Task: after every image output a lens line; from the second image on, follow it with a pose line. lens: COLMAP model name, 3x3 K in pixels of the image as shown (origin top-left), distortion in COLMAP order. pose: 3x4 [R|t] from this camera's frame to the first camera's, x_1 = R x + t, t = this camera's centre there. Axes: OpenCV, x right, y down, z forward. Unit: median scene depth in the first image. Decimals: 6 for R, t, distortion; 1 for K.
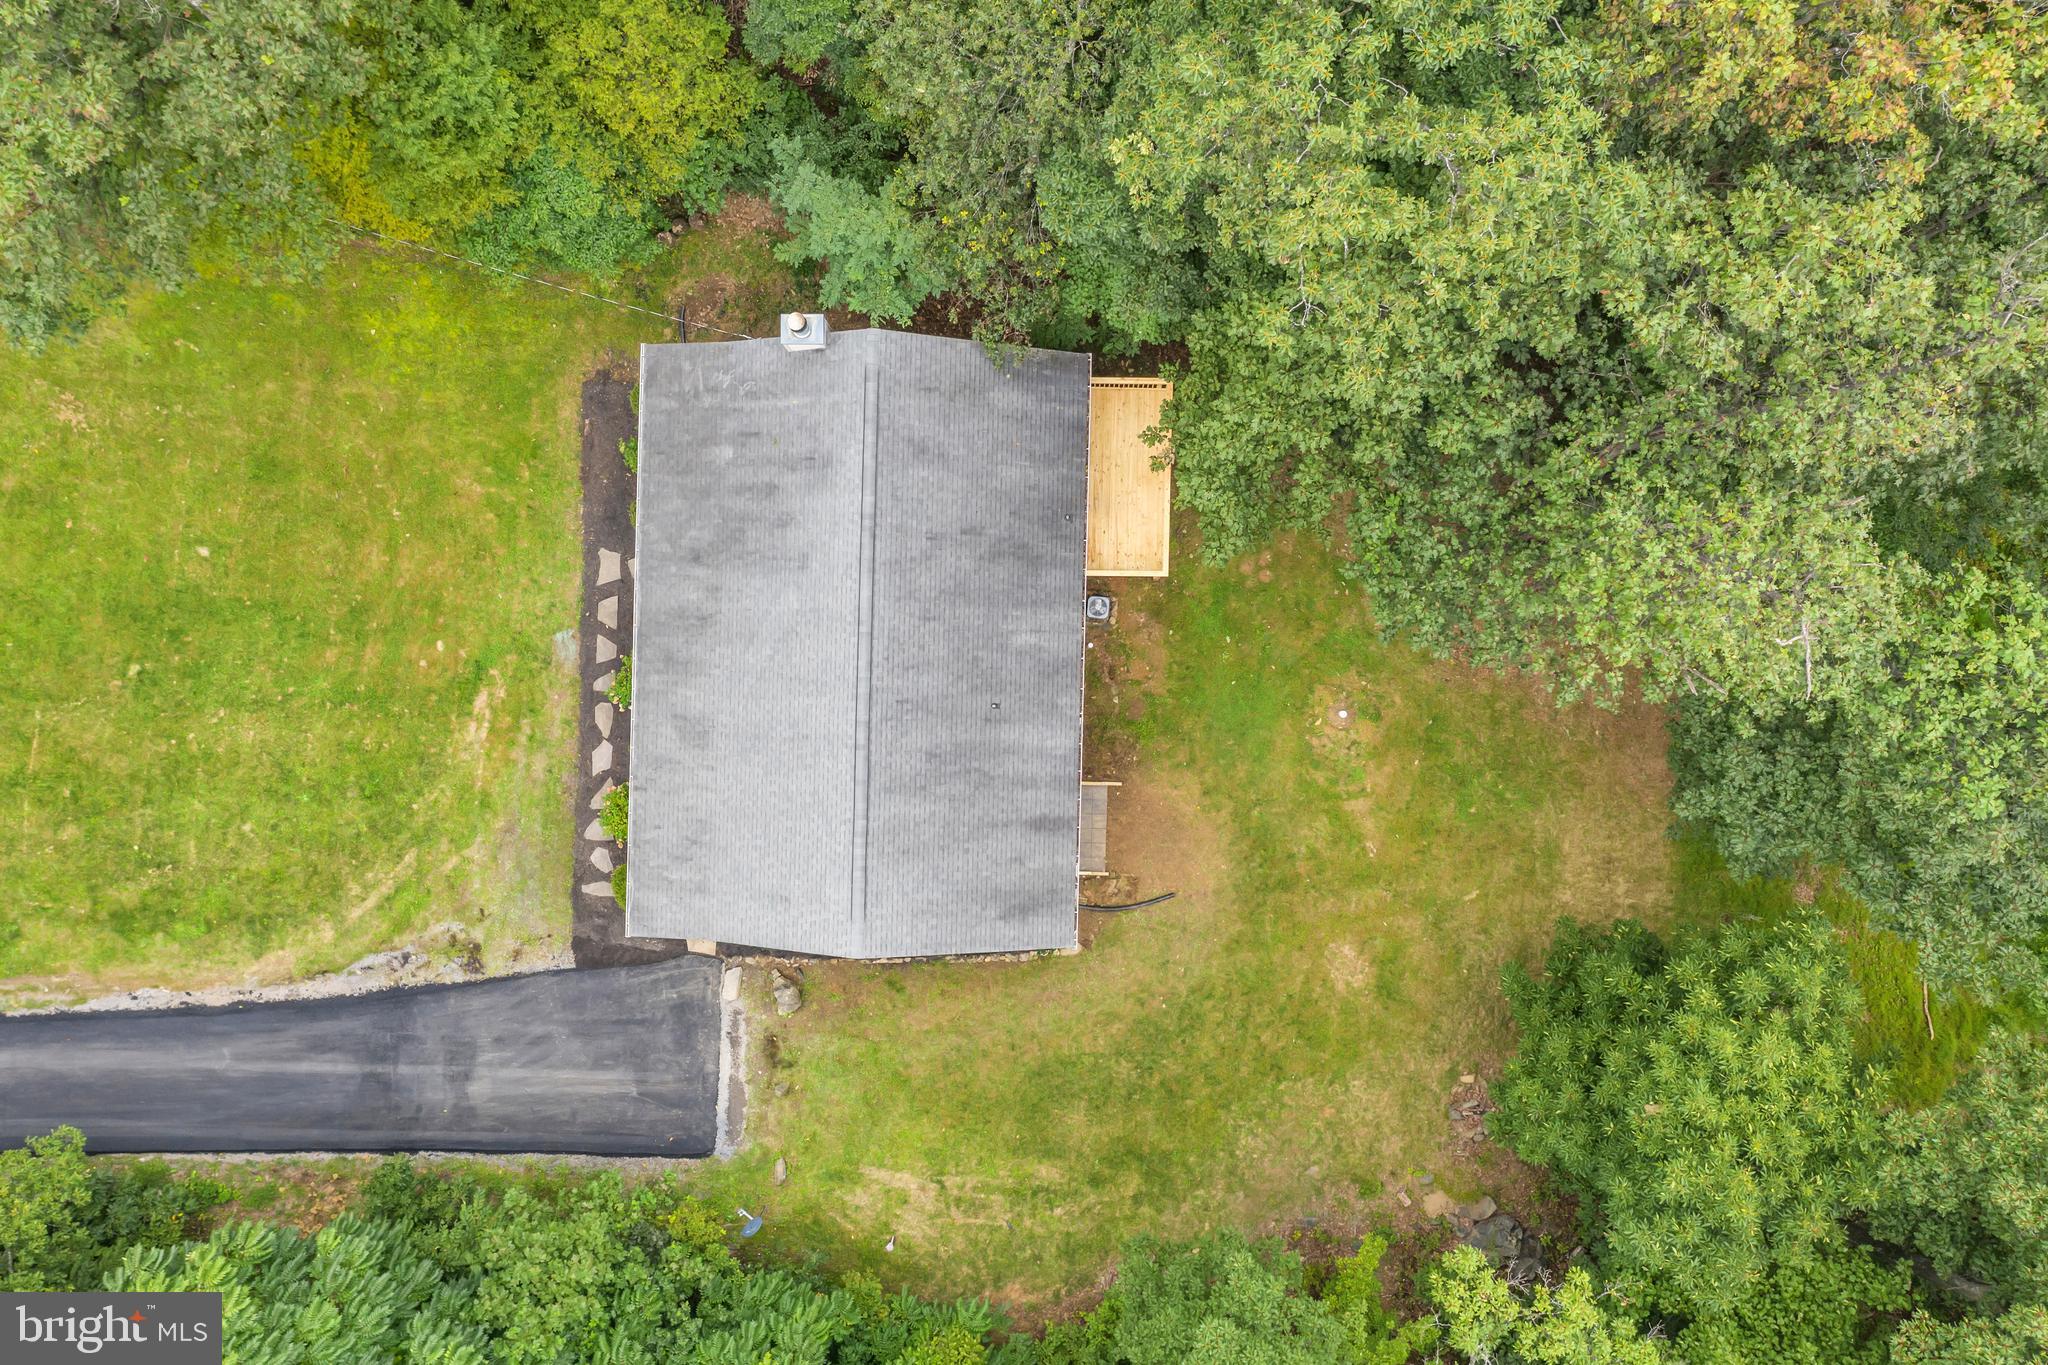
lens RADIAL K [[1665.1, 0, 1033.7], [0, 1665.1, 685.4], [0, 0, 1]] dist [0.000659, -0.012864]
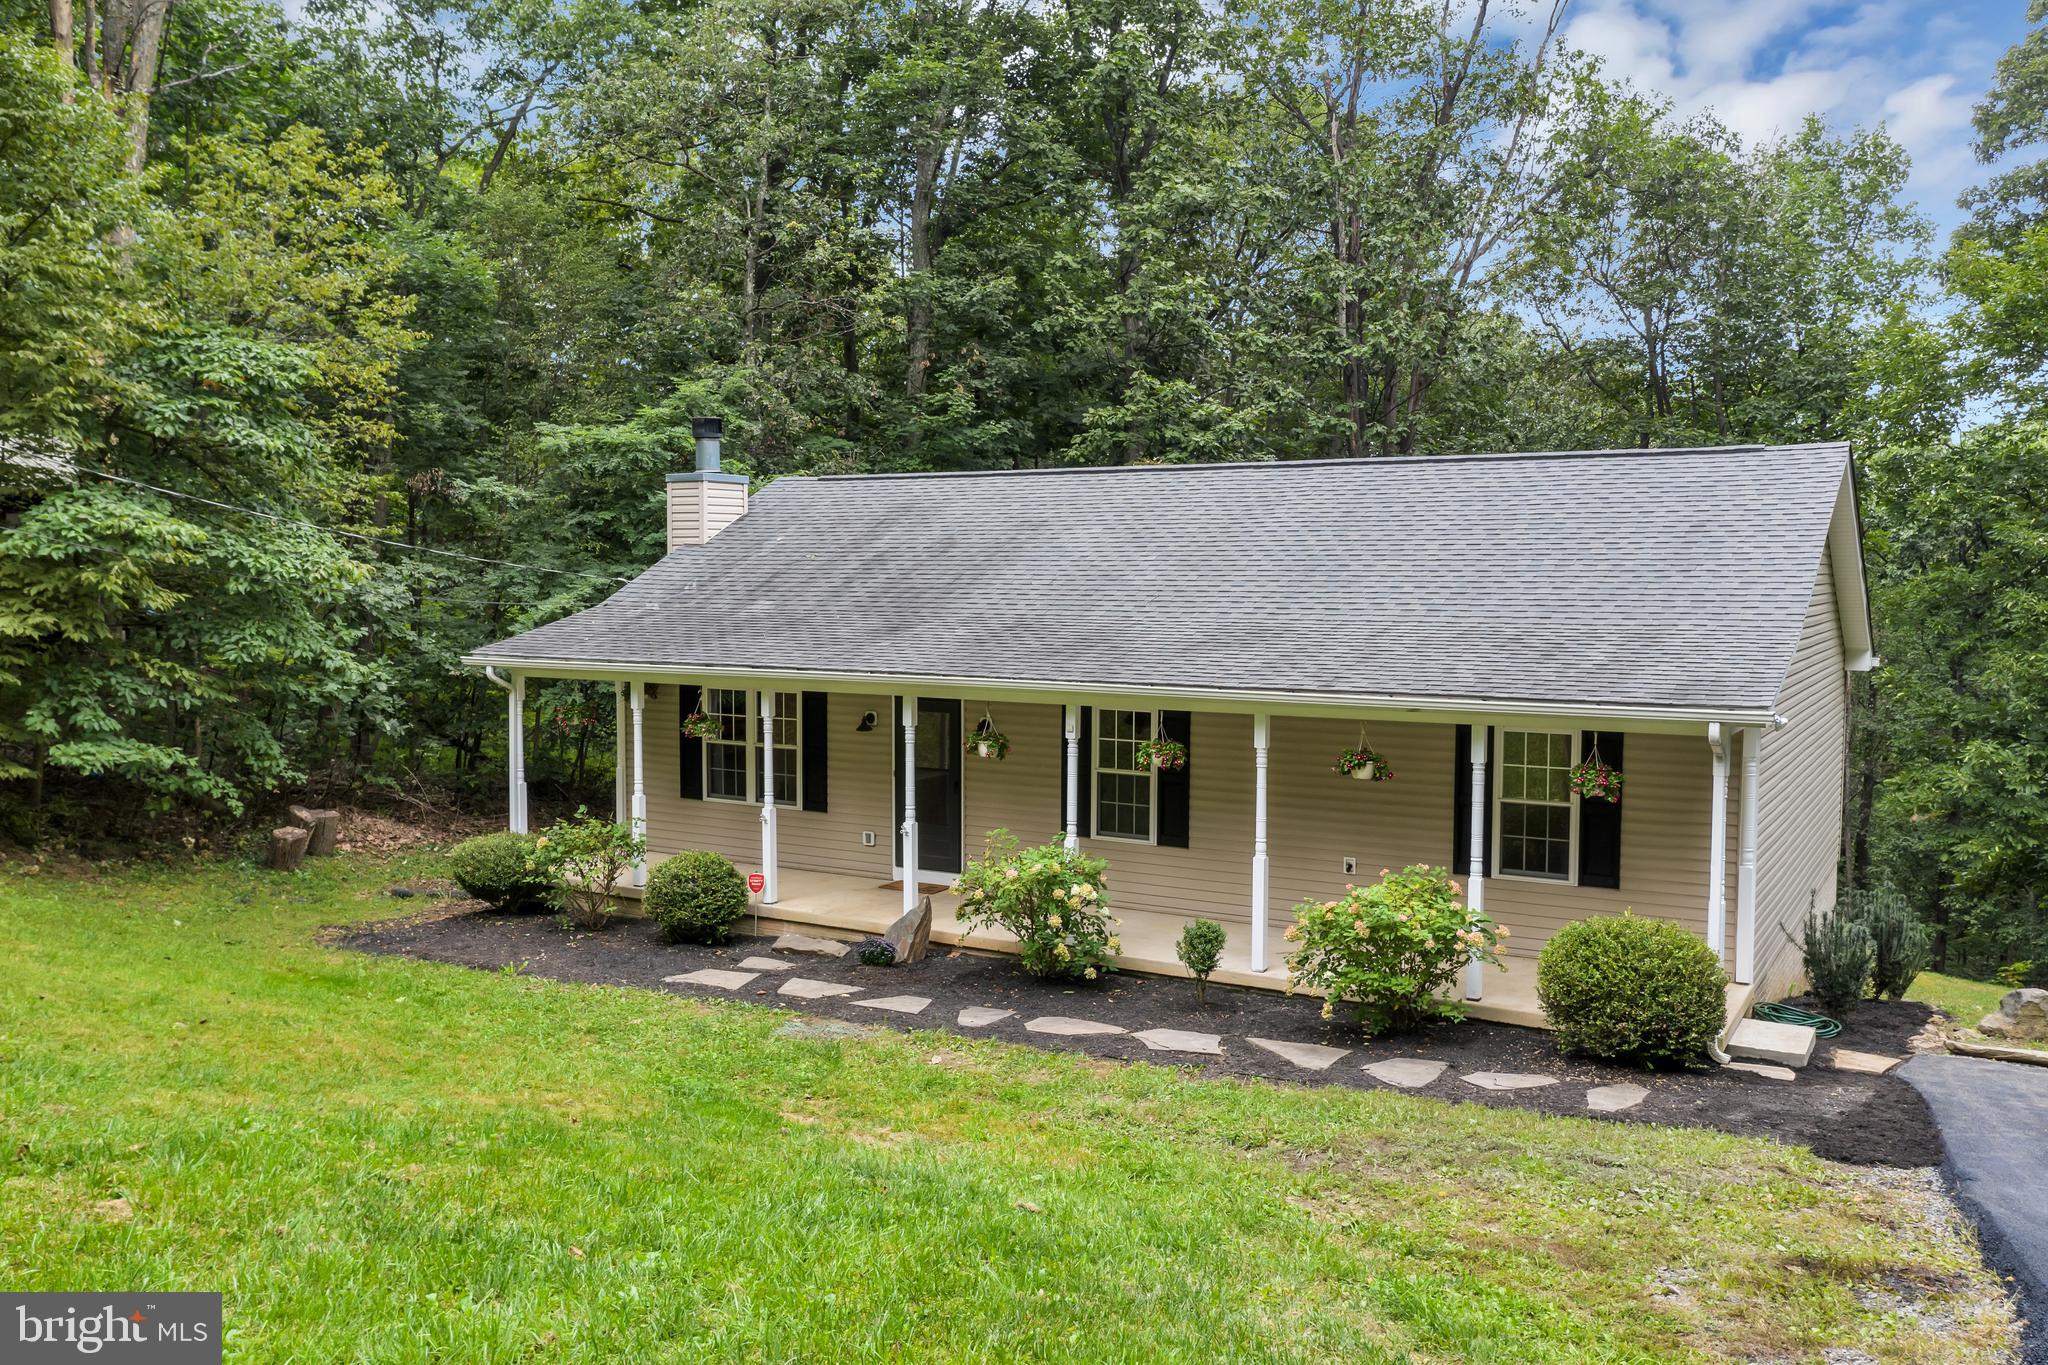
lens RADIAL K [[1665.1, 0, 1033.7], [0, 1665.1, 685.4], [0, 0, 1]] dist [0.000659, -0.012864]
pose [[0.487458, -0.039041, 0.872273, -0.547085], [0.872982, 0.041183, -0.486011, 0.170051], [-0.016948, 0.998389, 0.054157, 0.921708]]
